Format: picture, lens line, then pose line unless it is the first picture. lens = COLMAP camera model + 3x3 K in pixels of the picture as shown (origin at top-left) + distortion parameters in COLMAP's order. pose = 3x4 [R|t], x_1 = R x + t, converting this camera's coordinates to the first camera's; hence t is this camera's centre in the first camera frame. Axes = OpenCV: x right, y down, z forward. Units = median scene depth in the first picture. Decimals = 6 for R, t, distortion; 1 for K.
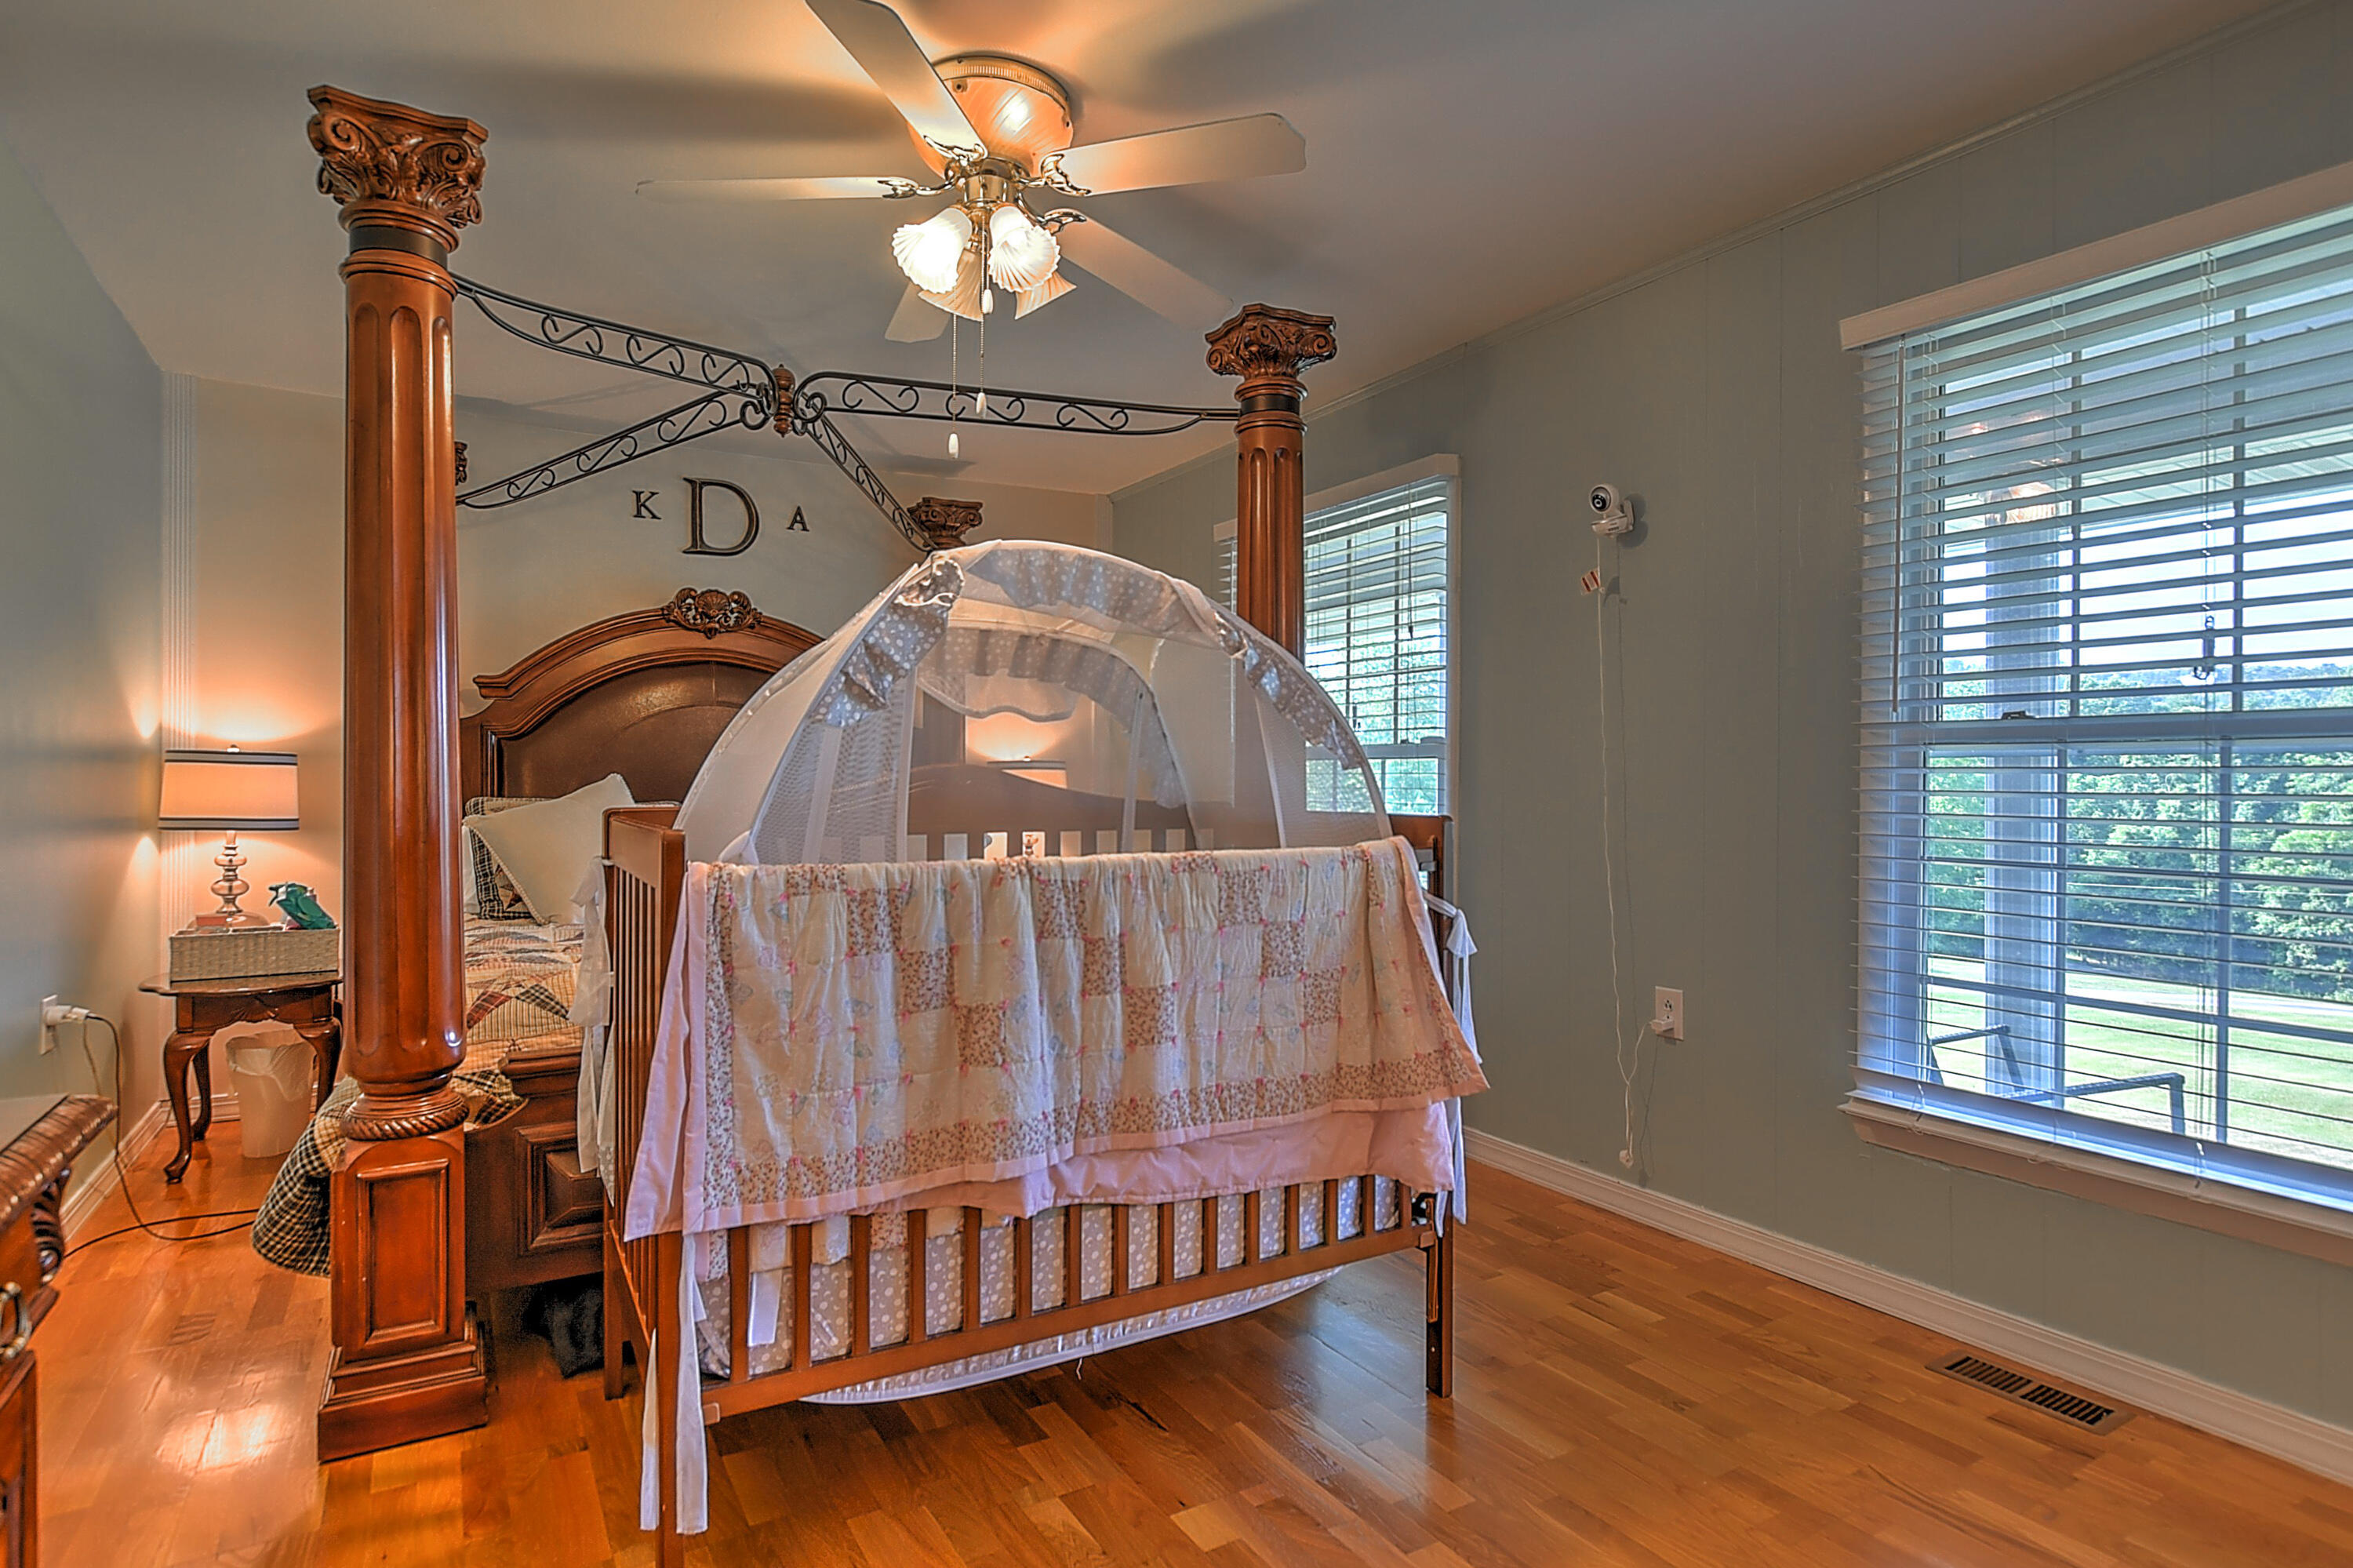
lens RADIAL K [[1192.0, 0, 1161.2], [0, 1192.0, 784.8], [0, 0, 1]] dist [-0.014749, 0.005392]
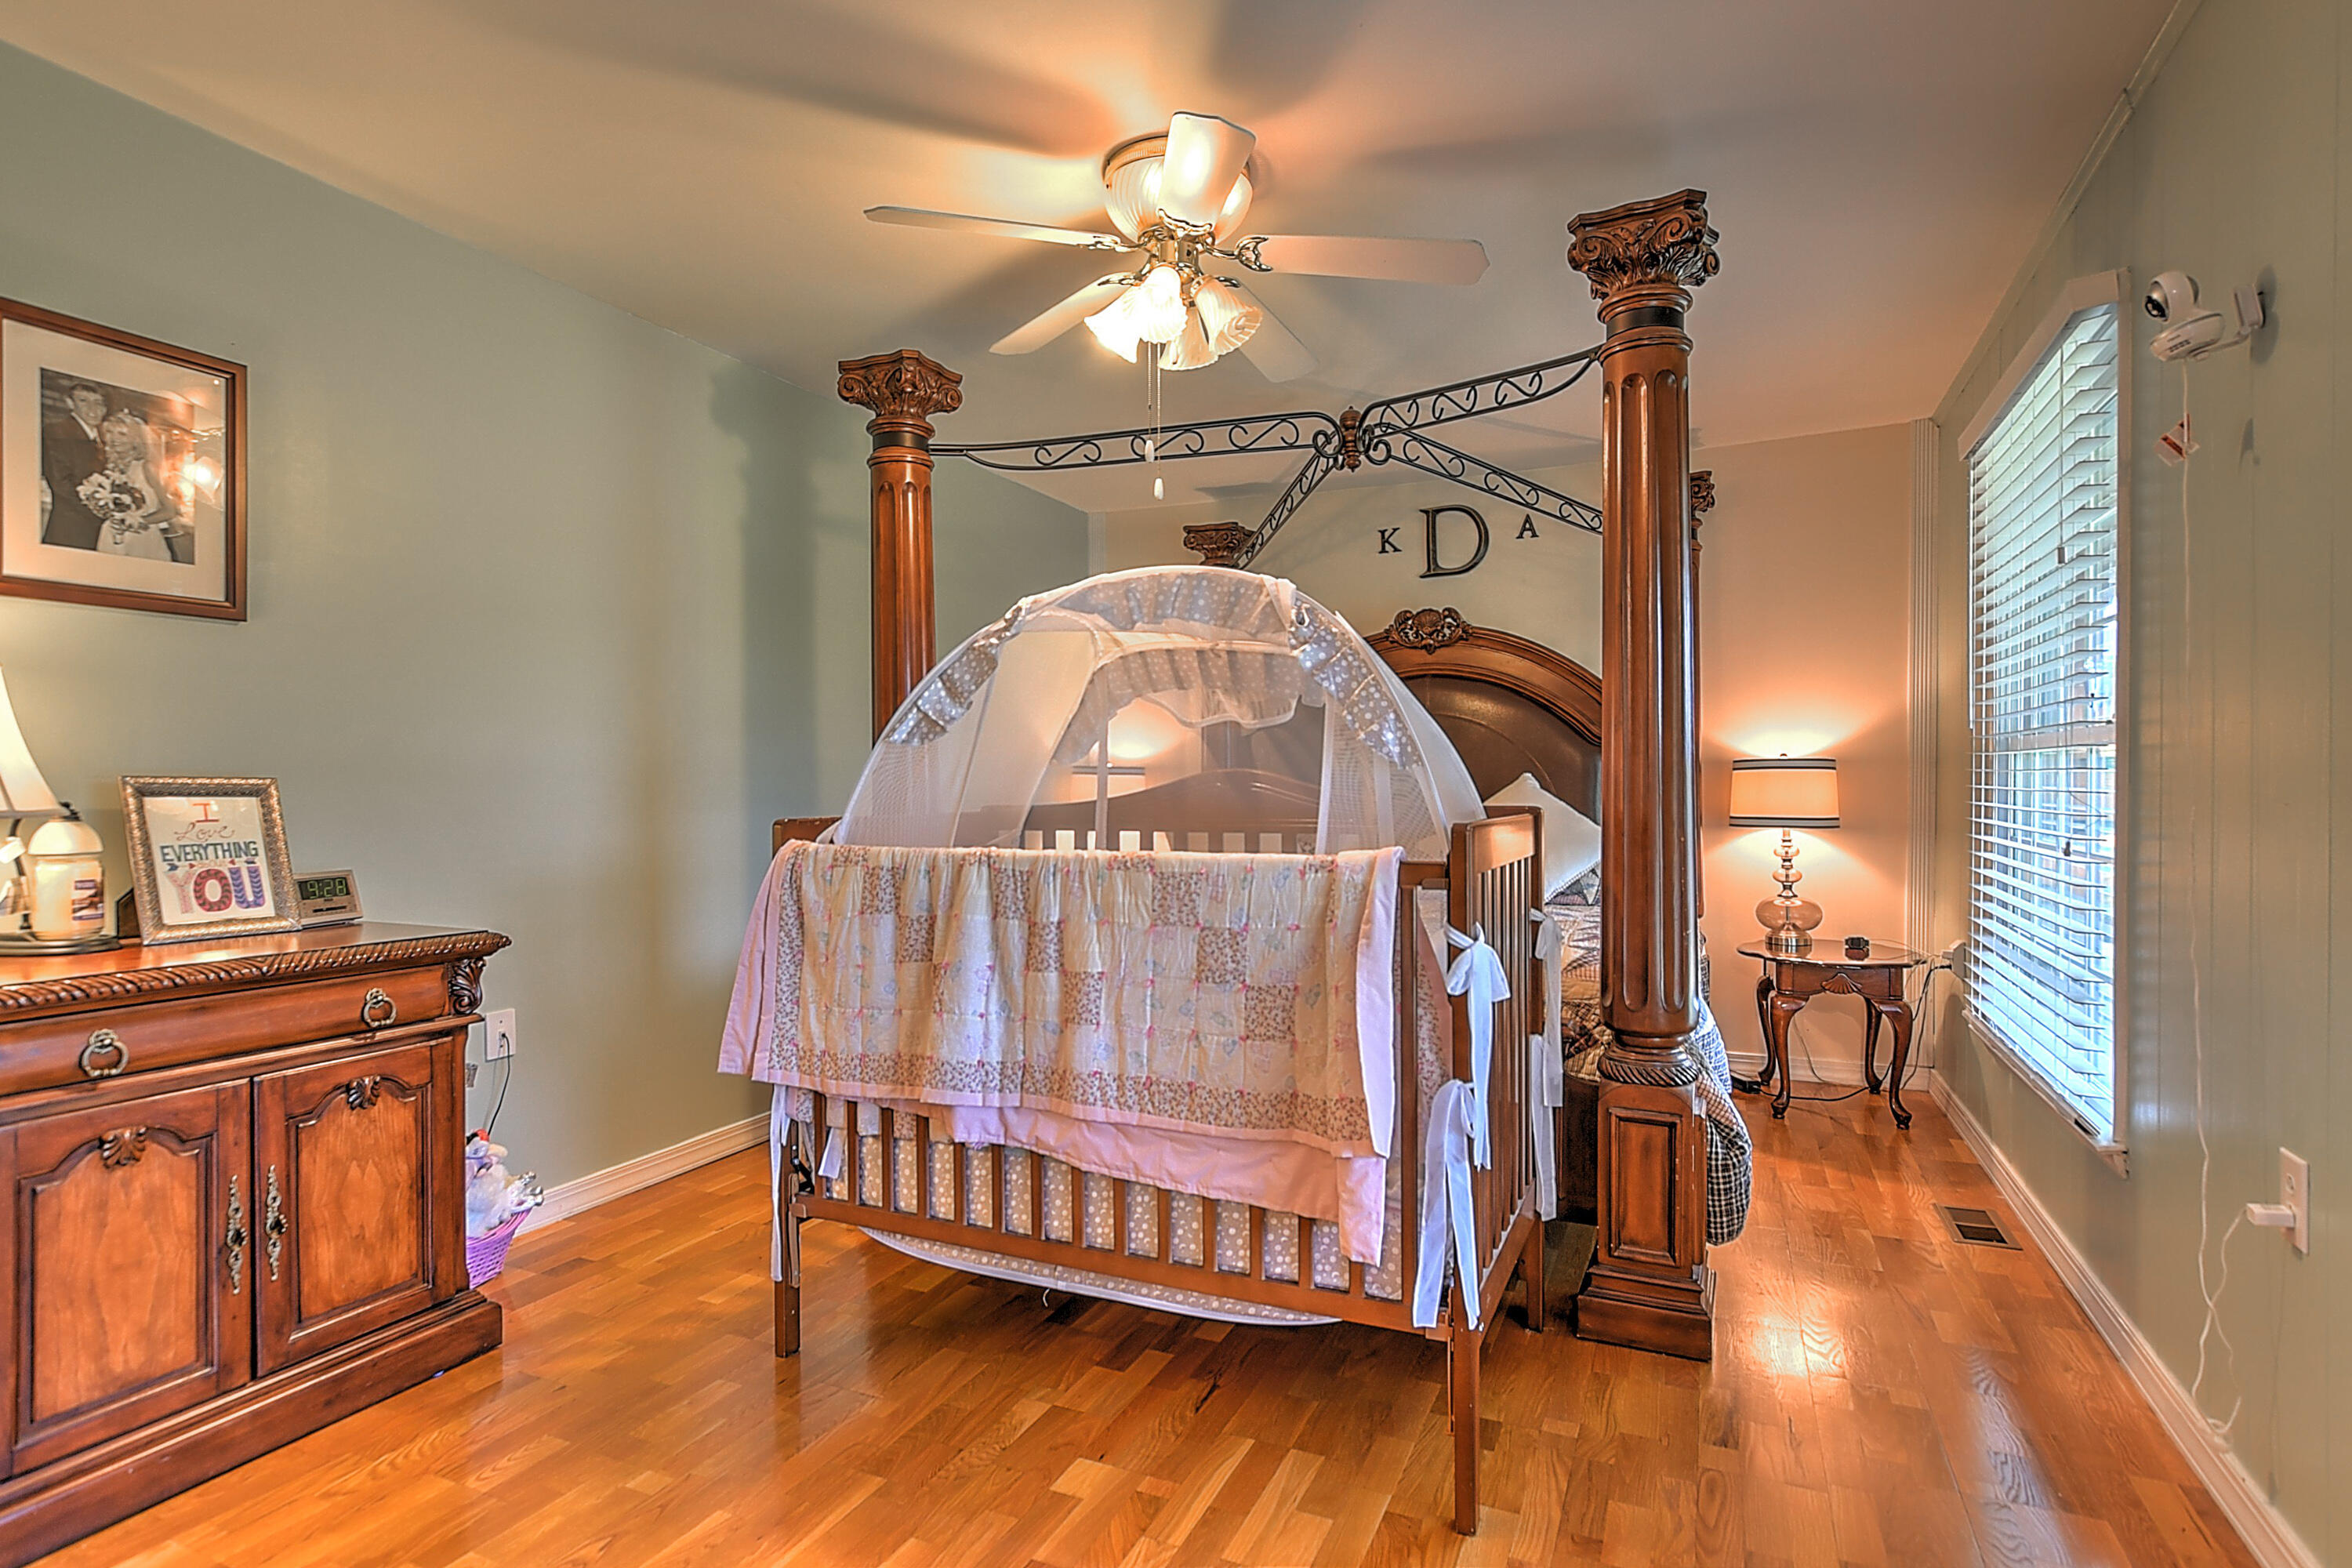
lens RADIAL K [[1191.5, 0, 1171.7], [0, 1191.5, 787.5], [0, 0, 1]] dist [-0.014749, 0.005392]
pose [[0.583359, -0.003156, -0.812209, 0.913172], [0.003541, 0.999993, -0.001342, 0.001441], [0.812207, -0.002093, 0.583366, 0.419763]]
